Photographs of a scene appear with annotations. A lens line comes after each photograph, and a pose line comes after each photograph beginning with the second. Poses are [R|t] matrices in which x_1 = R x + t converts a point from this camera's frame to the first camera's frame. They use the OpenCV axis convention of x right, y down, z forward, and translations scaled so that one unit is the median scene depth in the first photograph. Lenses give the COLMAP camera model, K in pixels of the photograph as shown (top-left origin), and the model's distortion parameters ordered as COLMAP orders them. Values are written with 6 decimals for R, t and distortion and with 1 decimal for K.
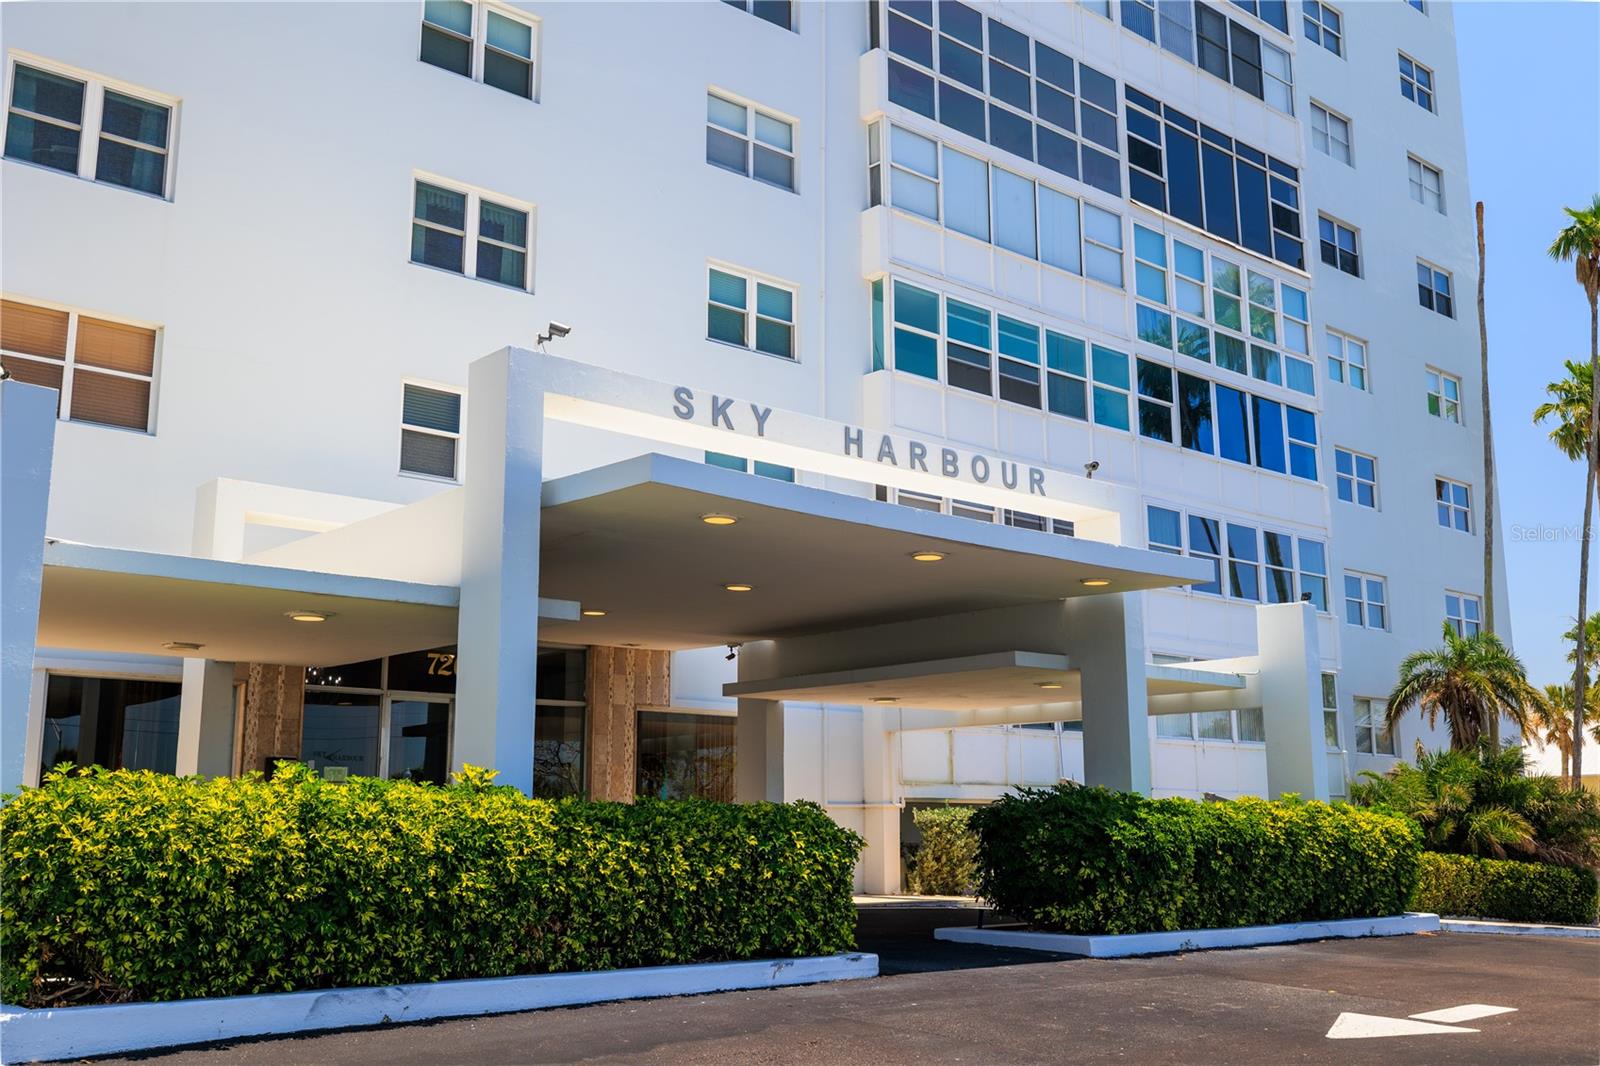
lens RADIAL K [[1554.3, 0, 799.7], [0, 1554.3, 529.4], [0, 0, 1]] dist [-0.000313, 0.000000]
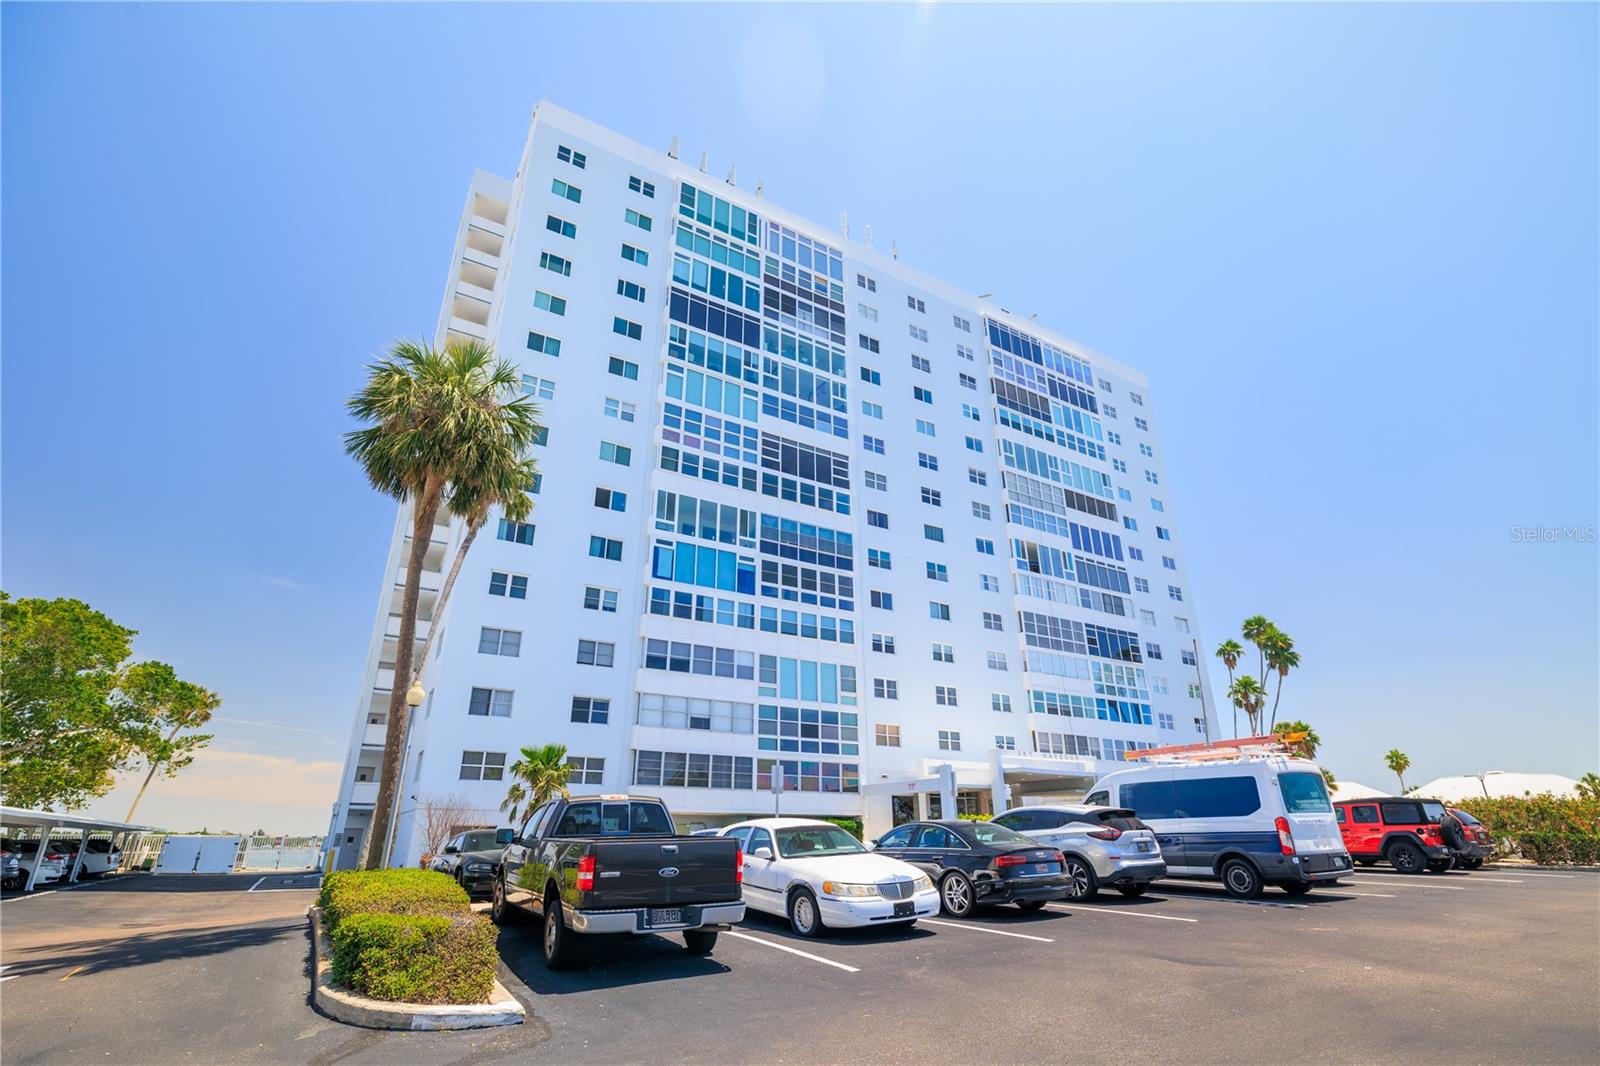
lens RADIAL K [[755.1, 0, 804.0], [0, 755.1, 541.5], [0, 0, 1]] dist [-0.002523, -0.000069]
pose [[0.985958, -0.063210, -0.154571, -0.171717], [0.033178, 0.981290, -0.189656, -0.155080], [0.163667, 0.181864, 0.969607, -0.950033]]
